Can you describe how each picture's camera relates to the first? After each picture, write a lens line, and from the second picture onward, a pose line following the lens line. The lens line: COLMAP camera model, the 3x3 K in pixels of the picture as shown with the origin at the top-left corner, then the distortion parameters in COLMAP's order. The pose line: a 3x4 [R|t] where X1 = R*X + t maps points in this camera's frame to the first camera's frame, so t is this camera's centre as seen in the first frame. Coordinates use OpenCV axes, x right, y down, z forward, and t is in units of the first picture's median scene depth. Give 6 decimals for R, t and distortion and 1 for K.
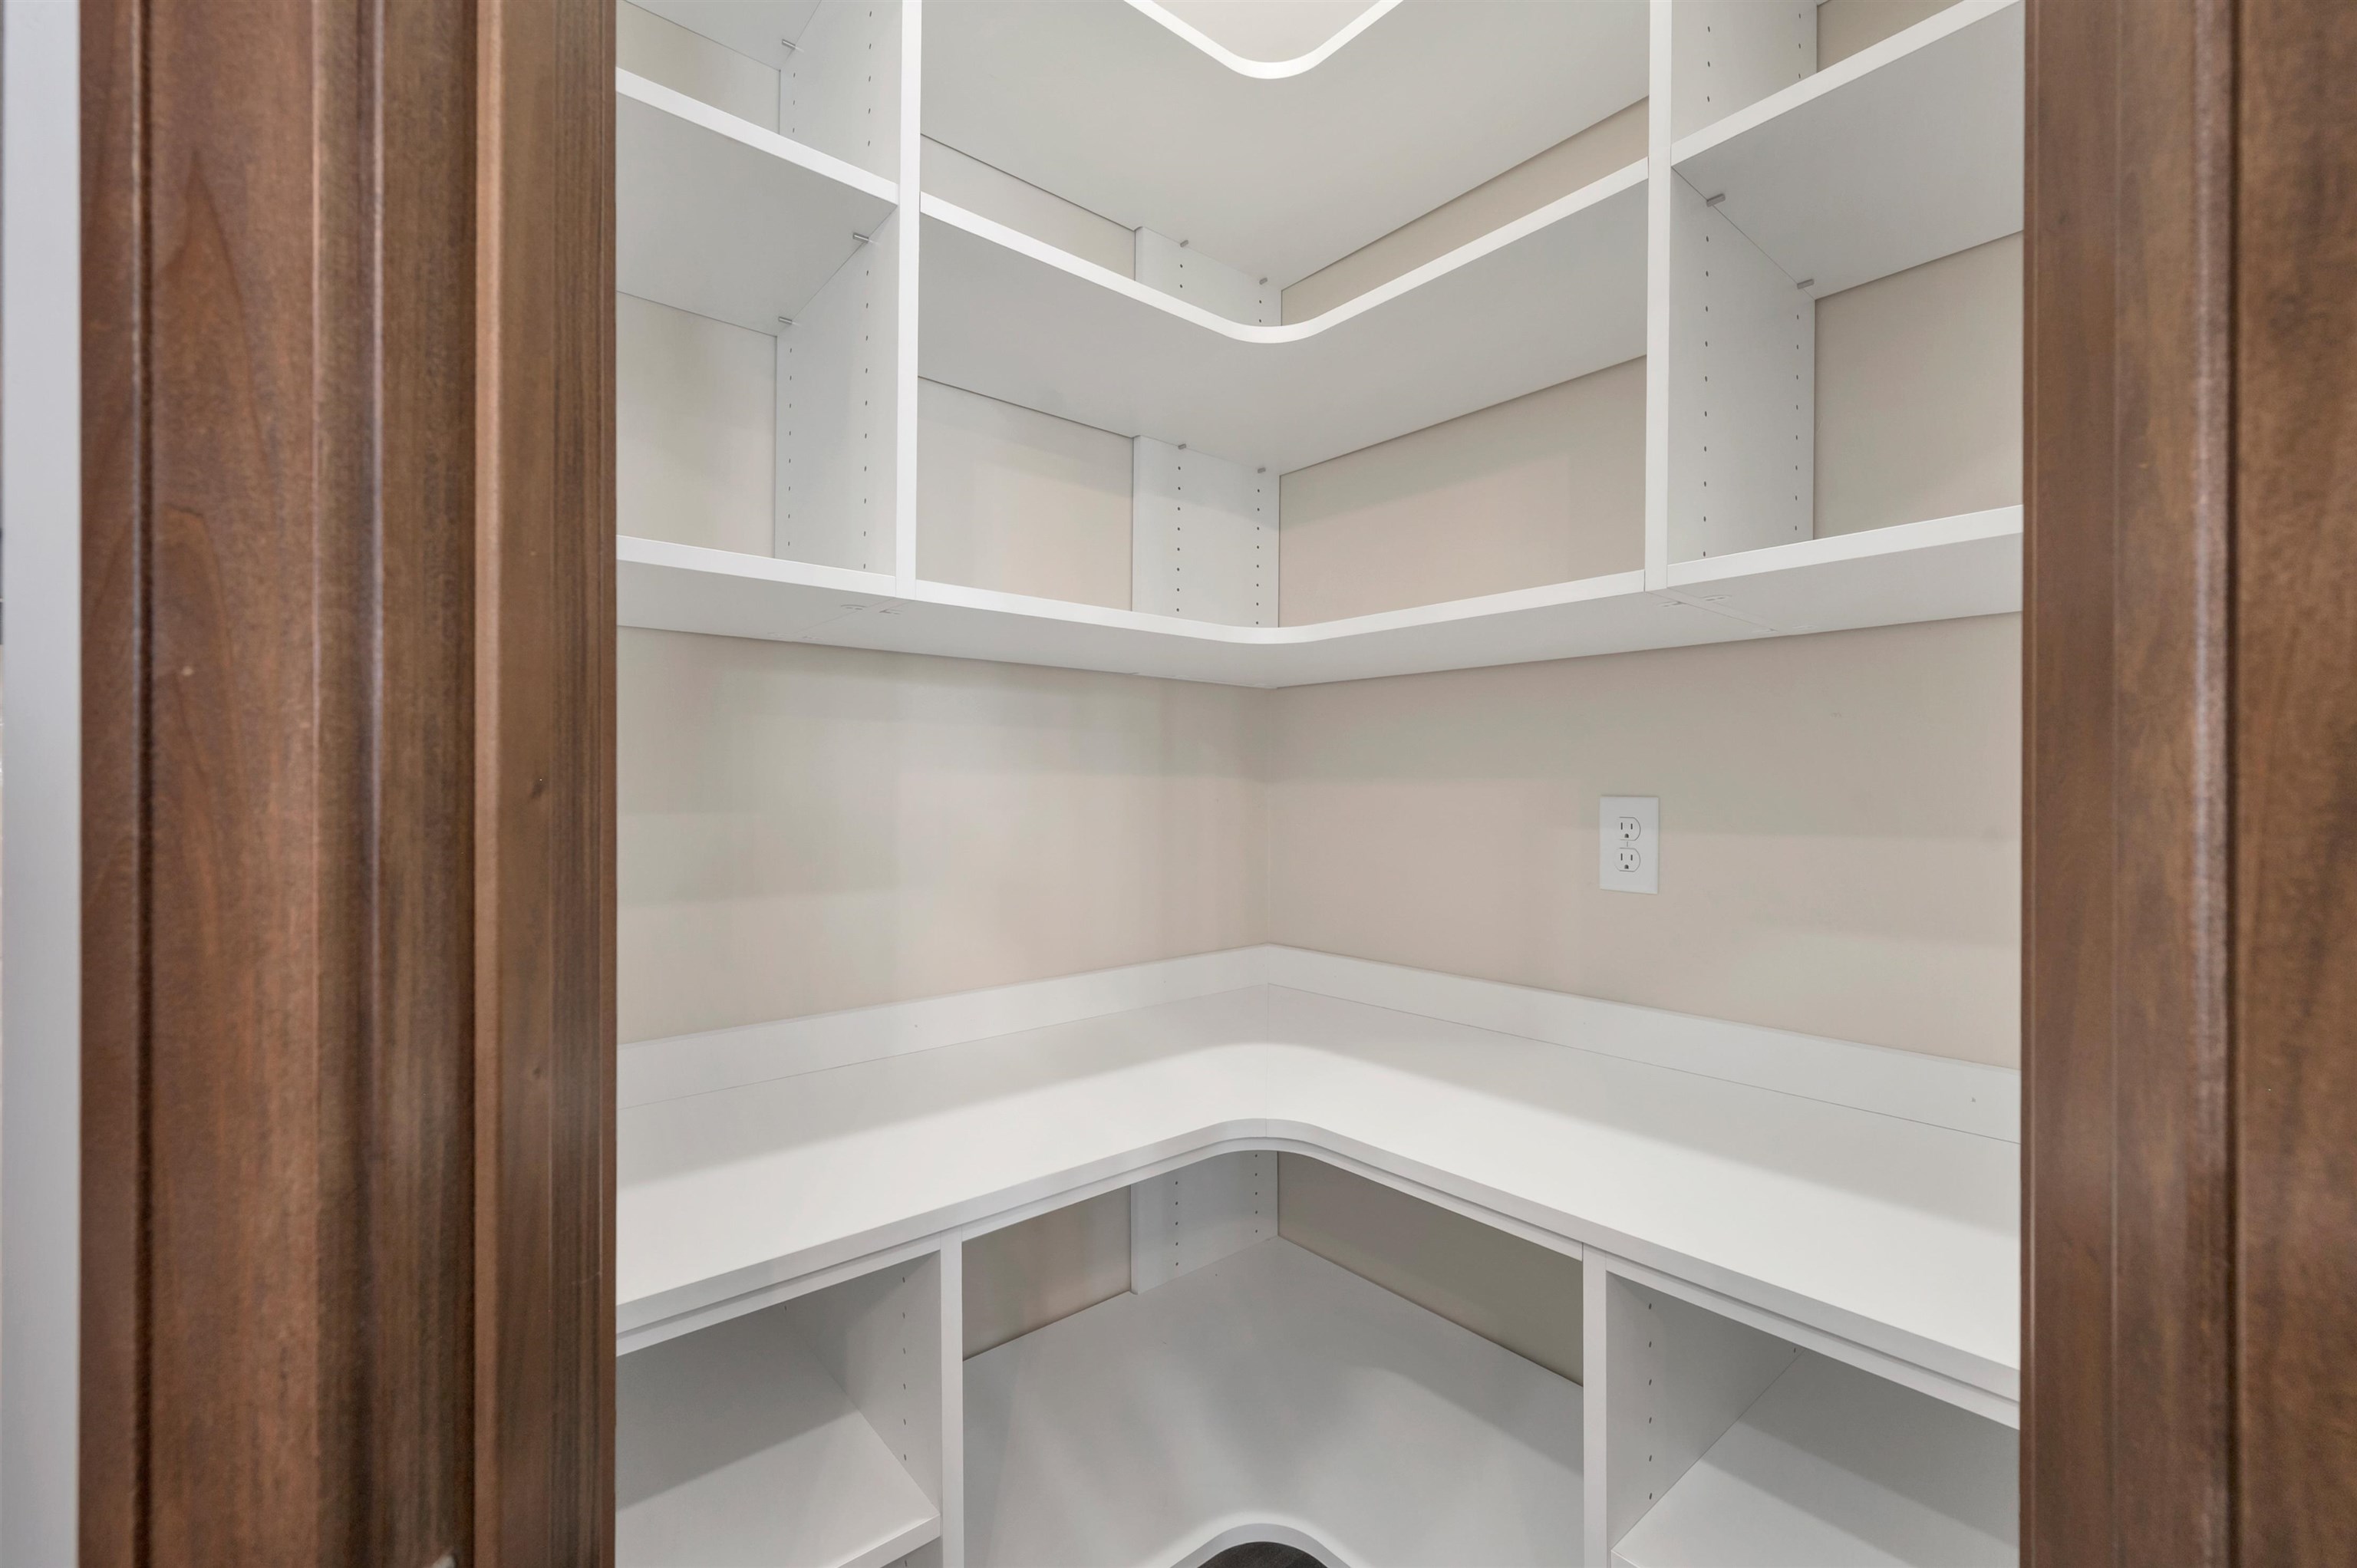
lens RADIAL K [[982.4, 0, 1179.9], [0, 982.4, 788.8], [0, 0, 1]] dist [0.000150, -0.000020]
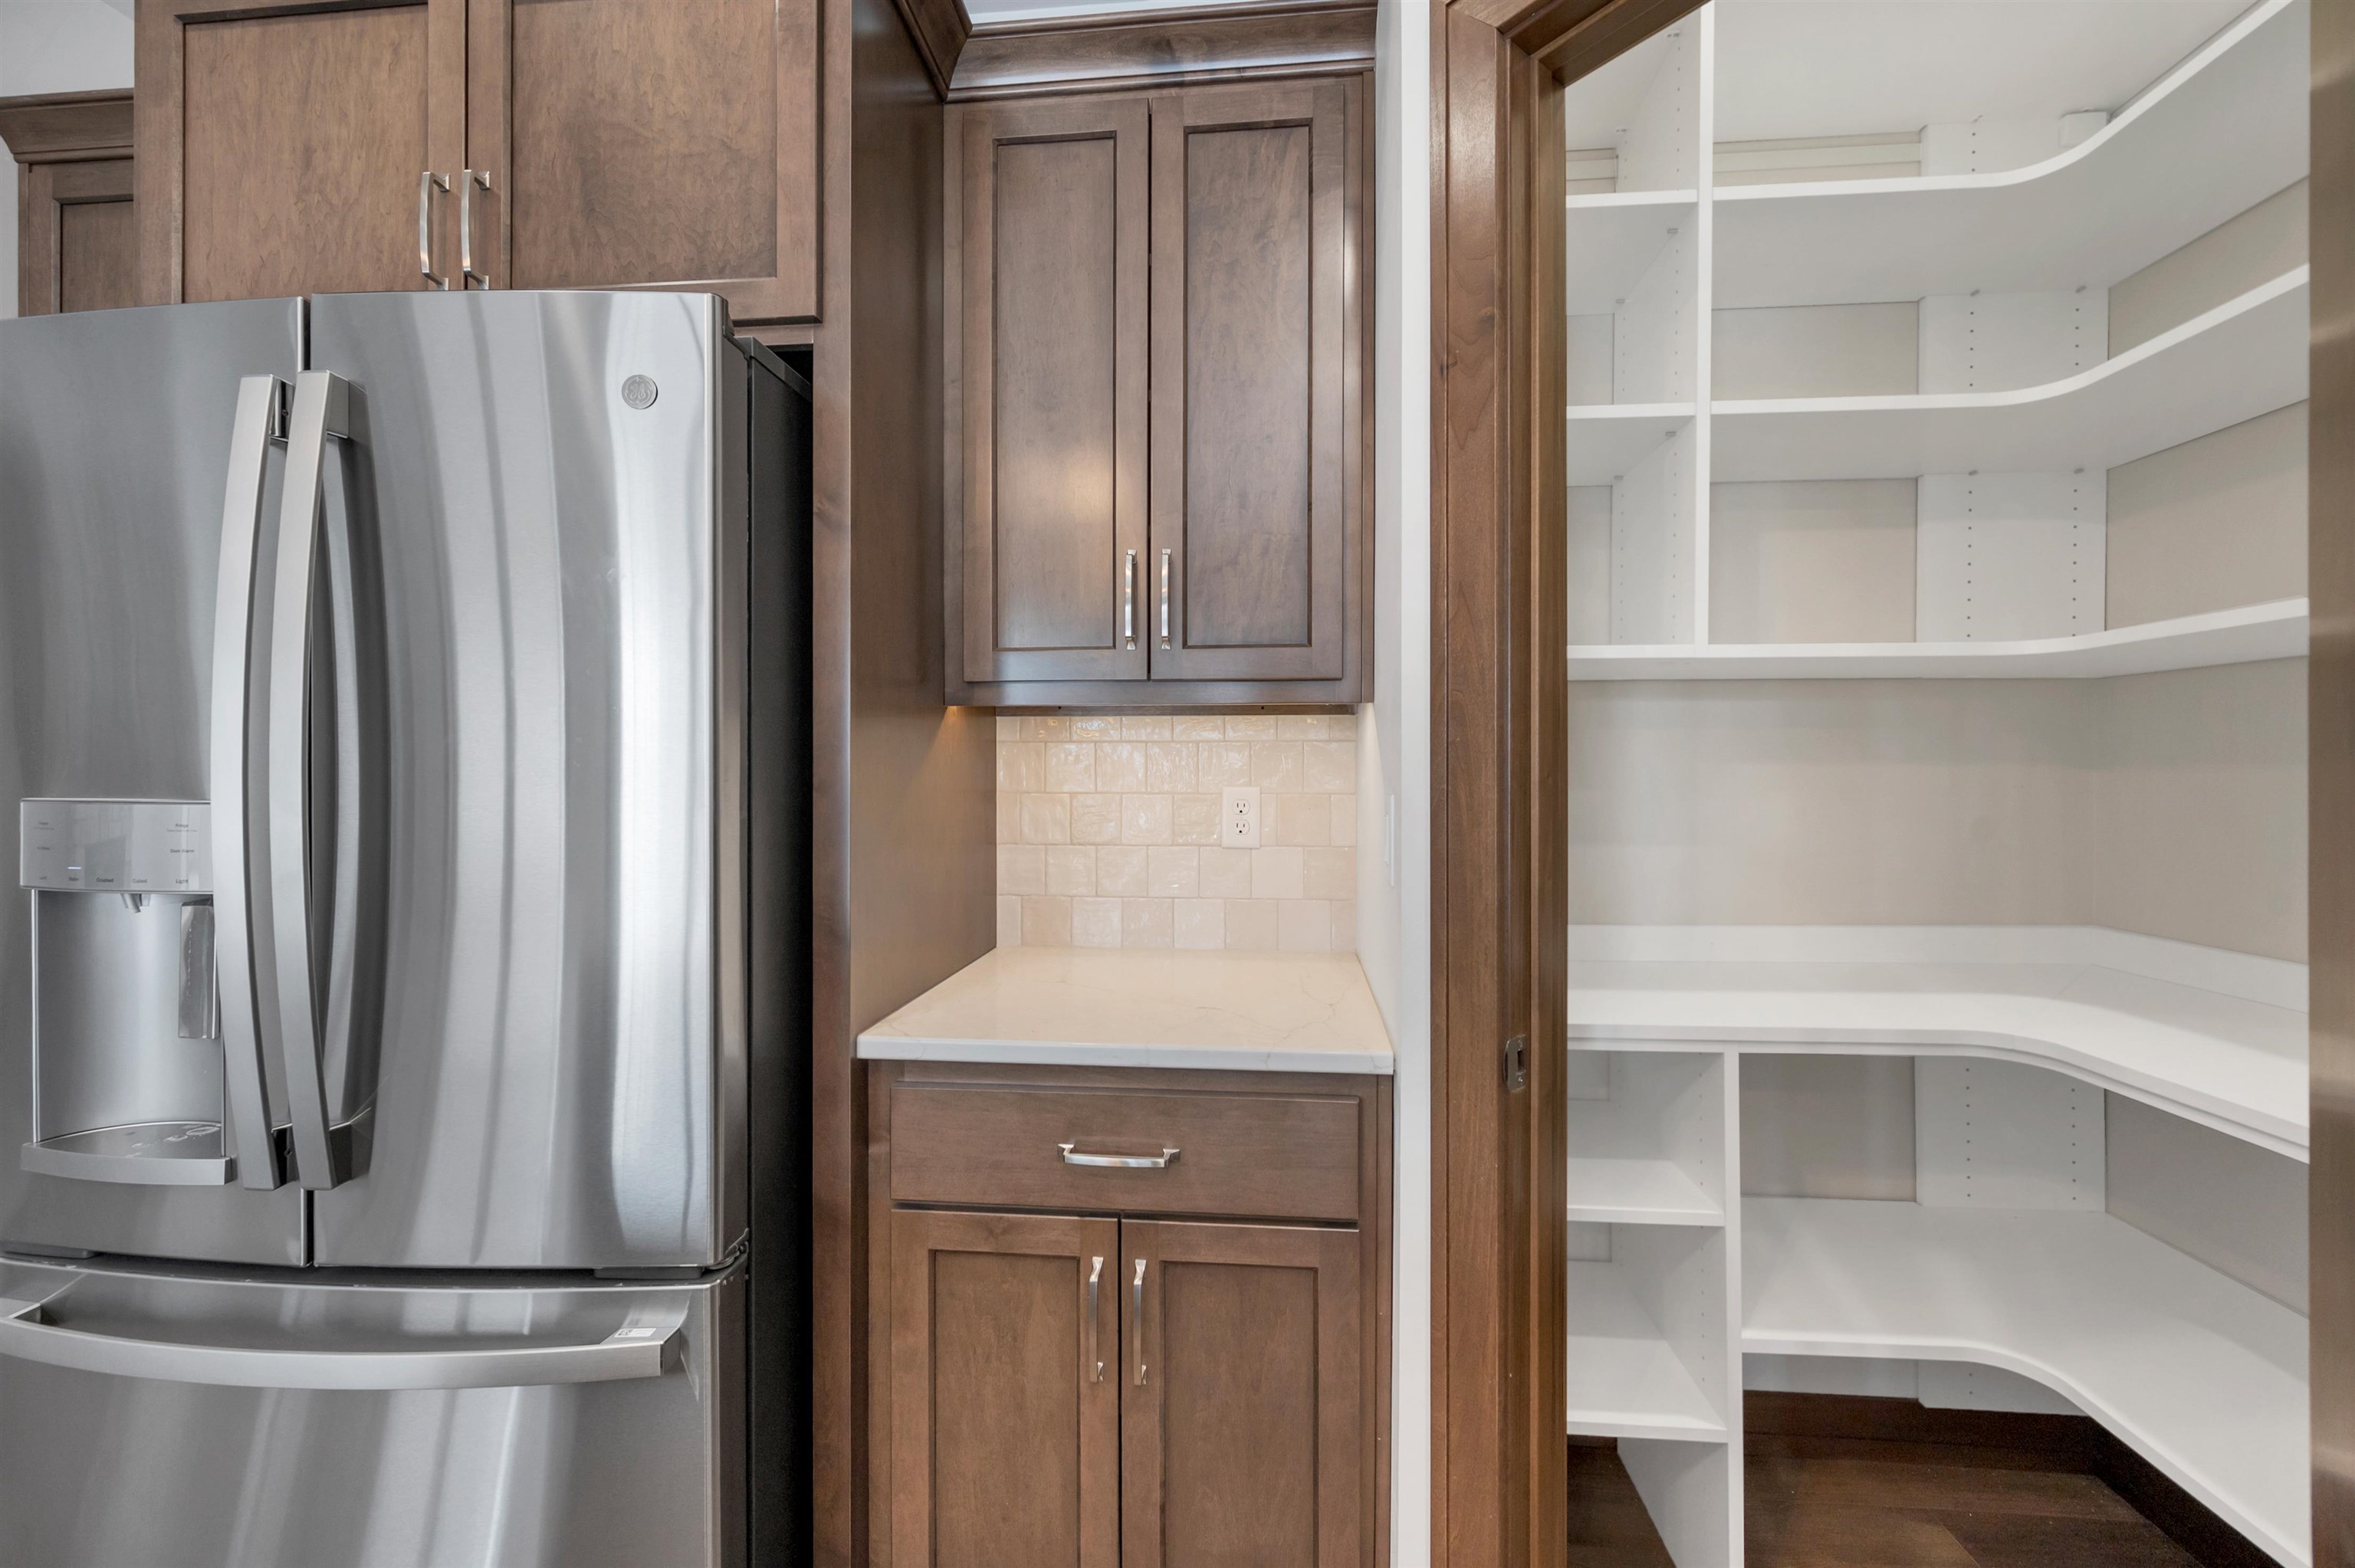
lens RADIAL K [[936.4, 0, 1179.7], [0, 936.4, 774.9], [0, 0, 1]] dist [-0.001236, -0.000111]
pose [[0.703395, -0.002292, -0.710796, 0.173212], [0.000425, 0.999996, -0.002804, 0.002737], [0.710799, 0.001670, 0.703393, -0.566311]]
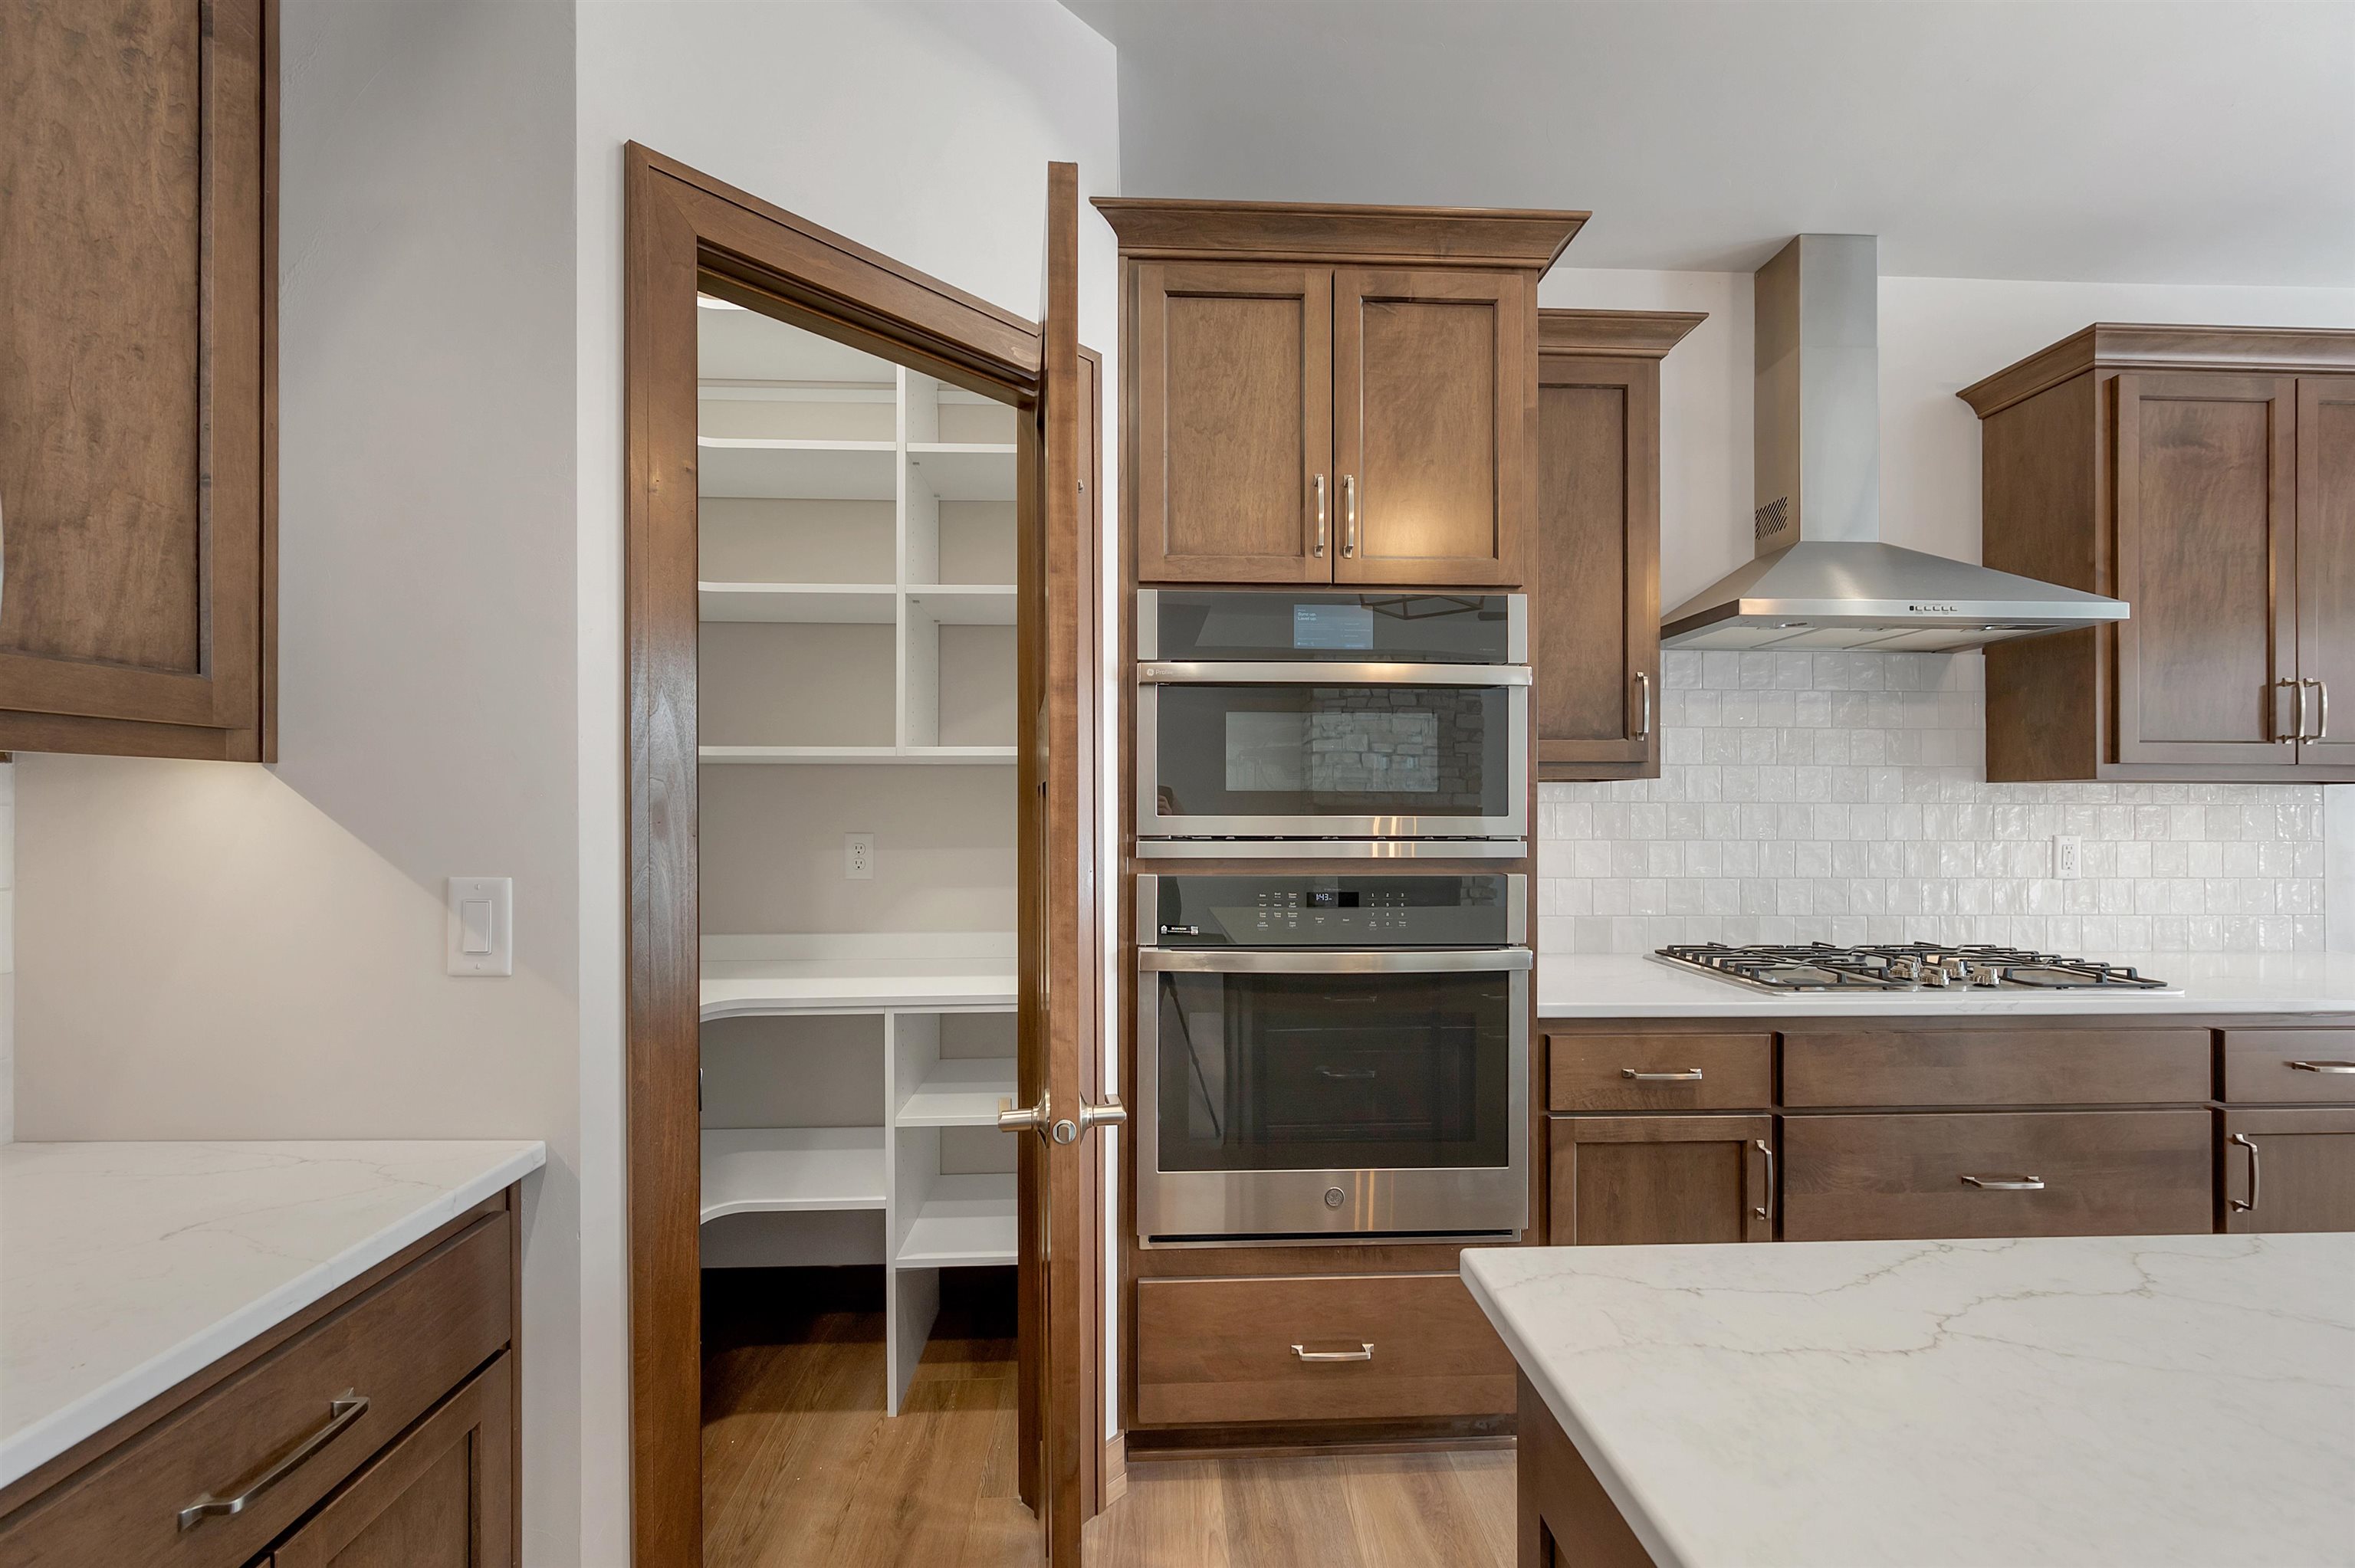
lens RADIAL K [[959.7, 0, 1180.3], [0, 959.7, 798.1], [0, 0, 1]] dist [0.000713, 0.000237]
pose [[0.608526, 0.003680, 0.793526, -0.819322], [0.003424, 0.999968, -0.007263, -0.055341], [-0.793527, 0.007136, 0.608493, -0.854410]]
